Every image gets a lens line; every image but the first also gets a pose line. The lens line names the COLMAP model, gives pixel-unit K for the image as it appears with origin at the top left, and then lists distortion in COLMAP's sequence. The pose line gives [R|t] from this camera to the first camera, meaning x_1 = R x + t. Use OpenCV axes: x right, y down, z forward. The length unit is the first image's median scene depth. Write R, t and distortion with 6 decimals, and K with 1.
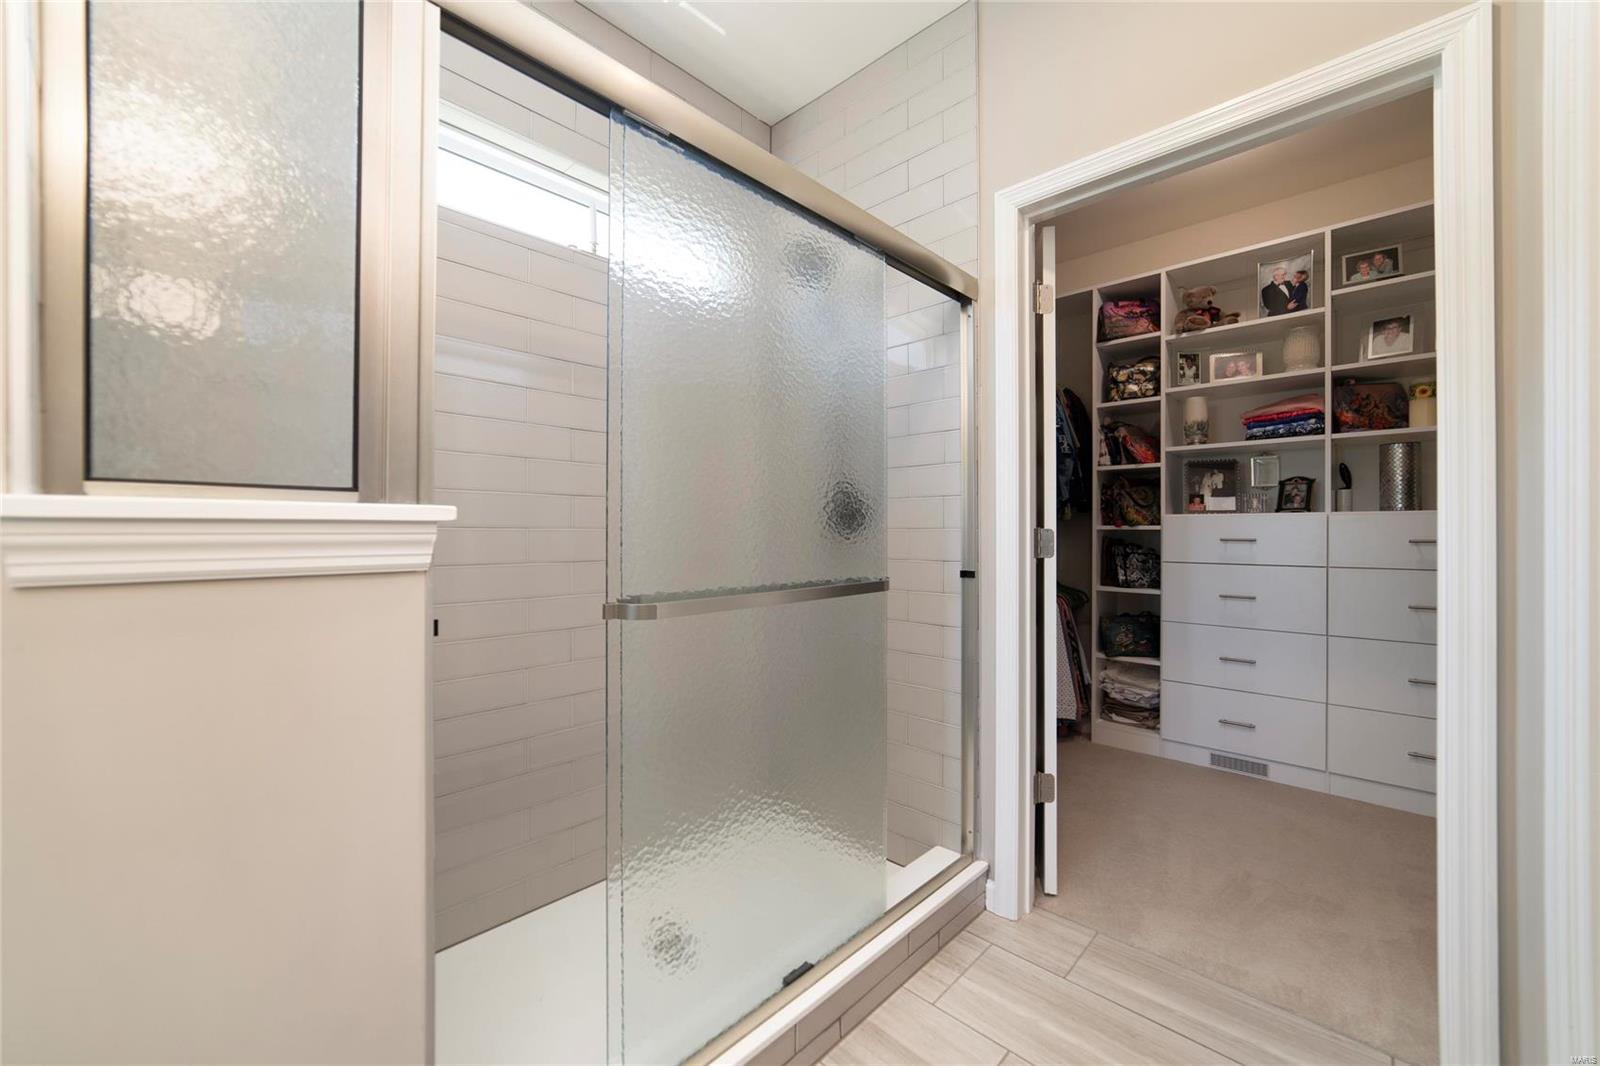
lens RADIAL K [[625.1, 0, 800.8], [0, 625.1, 527.8], [0, 0, 1]] dist [-0.017546, 0.007949]
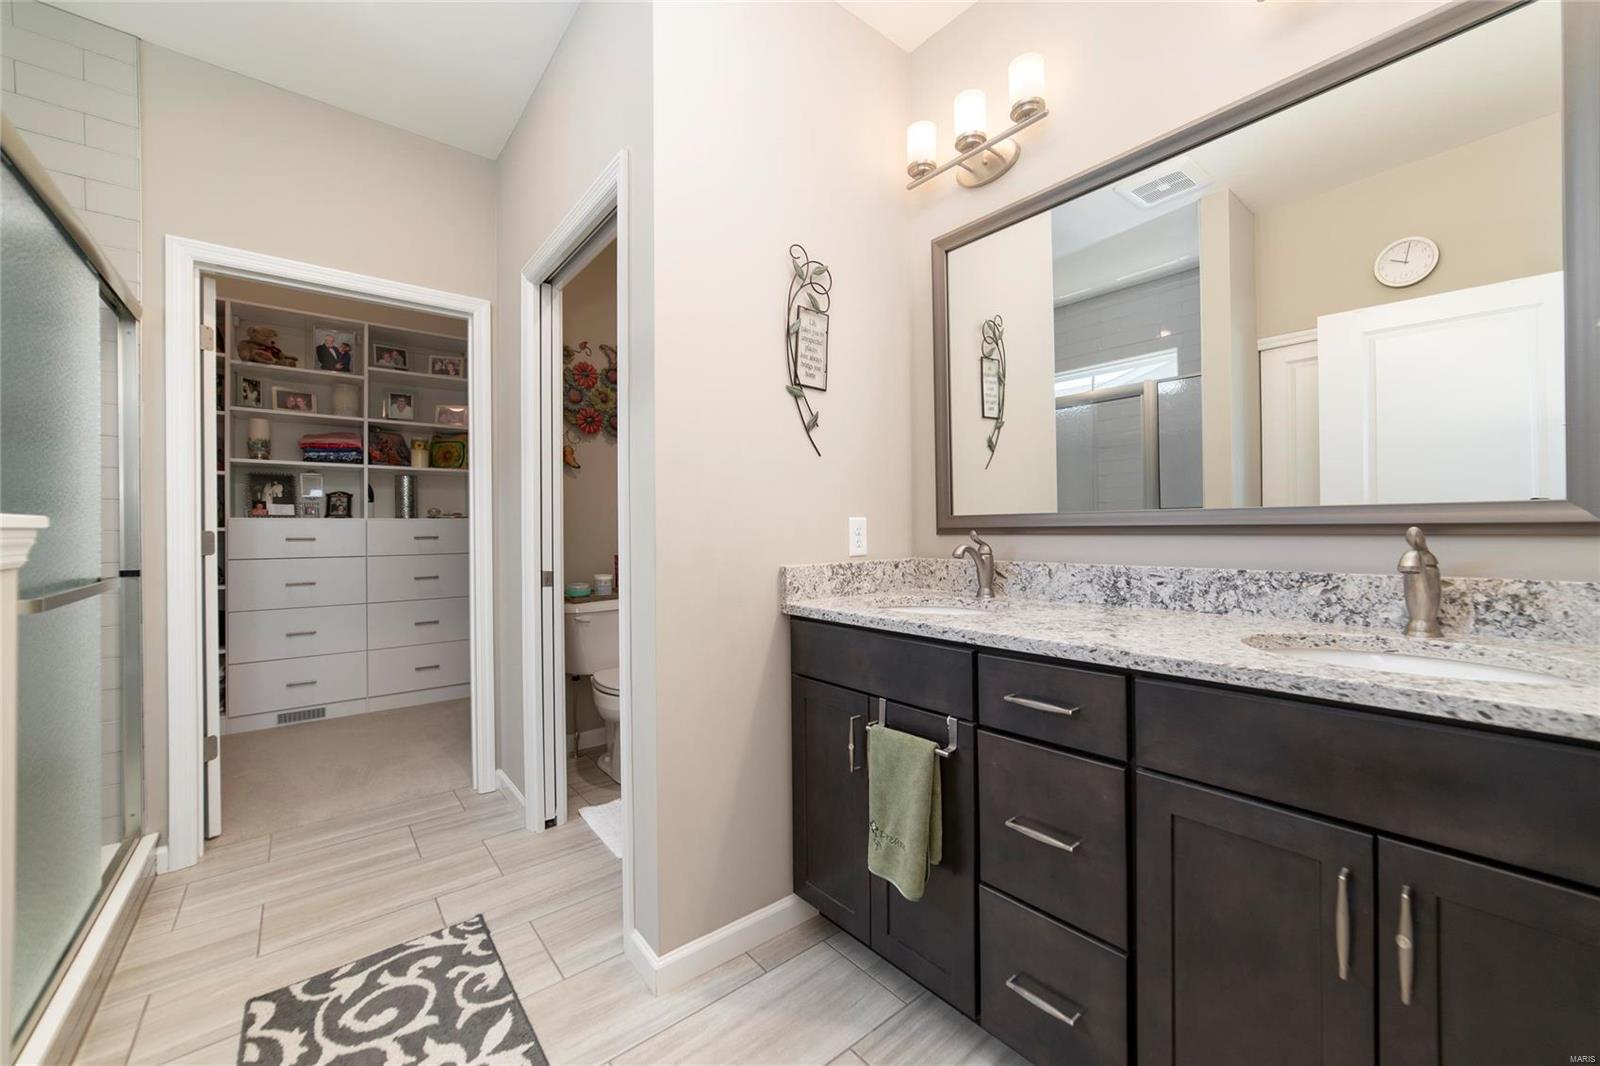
lens RADIAL K [[625.1, 0, 800.8], [0, 625.1, 527.8], [0, 0, 1]] dist [-0.017546, 0.007949]
pose [[0.132293, -0.001360, 0.991210, -0.430615], [0.002182, 0.999997, 0.001080, -0.002450], [-0.991208, 0.002020, 0.132296, -0.189586]]
